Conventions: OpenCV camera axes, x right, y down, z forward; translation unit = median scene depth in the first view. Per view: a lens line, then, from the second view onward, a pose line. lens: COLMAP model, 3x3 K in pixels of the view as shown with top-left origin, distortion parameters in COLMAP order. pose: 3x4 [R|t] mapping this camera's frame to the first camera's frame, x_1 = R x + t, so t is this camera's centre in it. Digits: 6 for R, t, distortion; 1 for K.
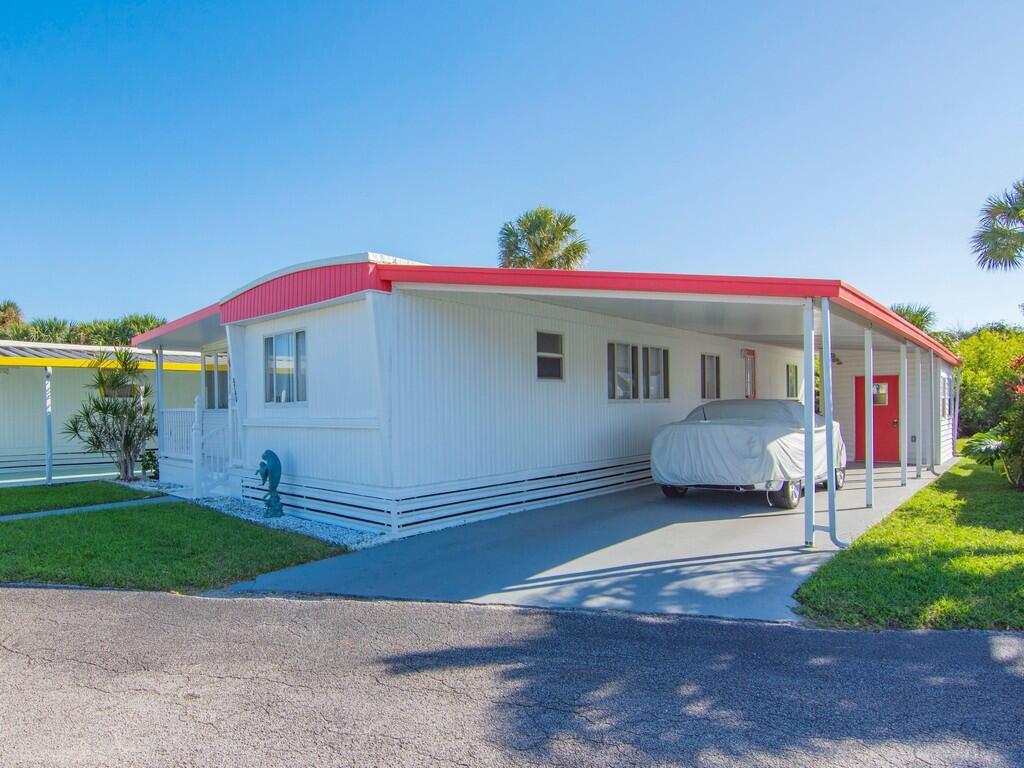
lens RADIAL K [[592.9, 0, 511.4], [0, 592.9, 416.6], [0, 0, 1]] dist [-0.007468, -0.000328]
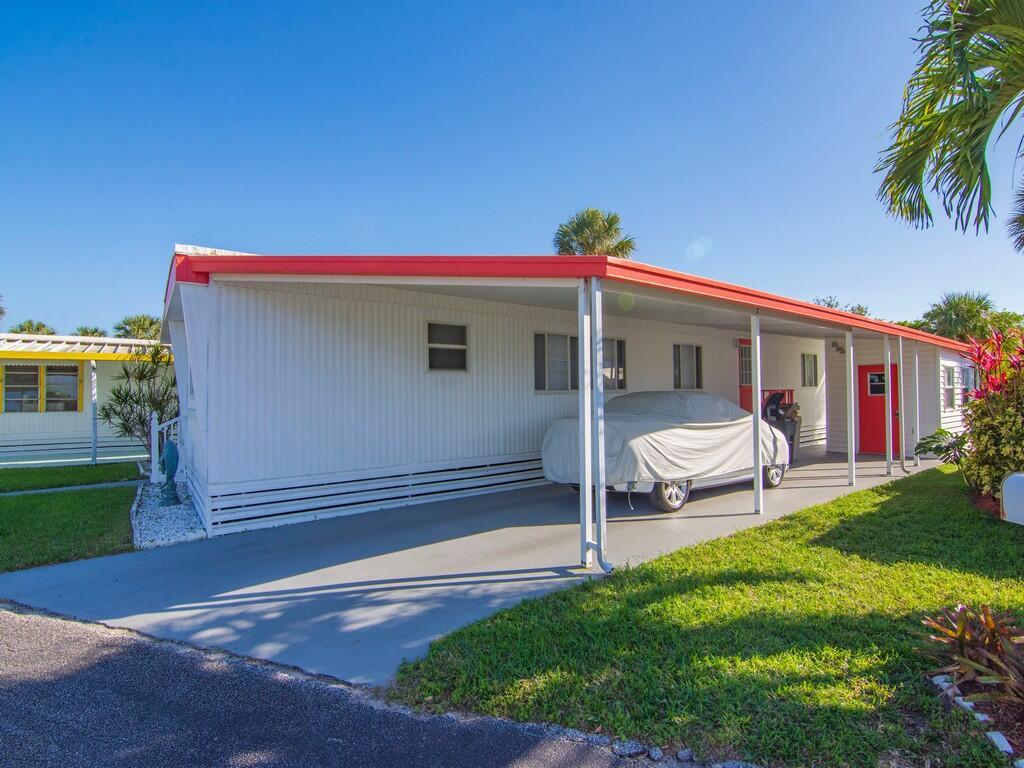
lens RADIAL K [[551.7, 0, 512.0], [0, 551.7, 384.0], [0, 0, 1]] dist [-0.017188, -0.001613]
pose [[0.993685, -0.000356, -0.112204, 0.286113], [-0.003696, 0.999348, -0.035906, -0.008835], [0.112143, 0.036094, 0.993036, 0.110048]]
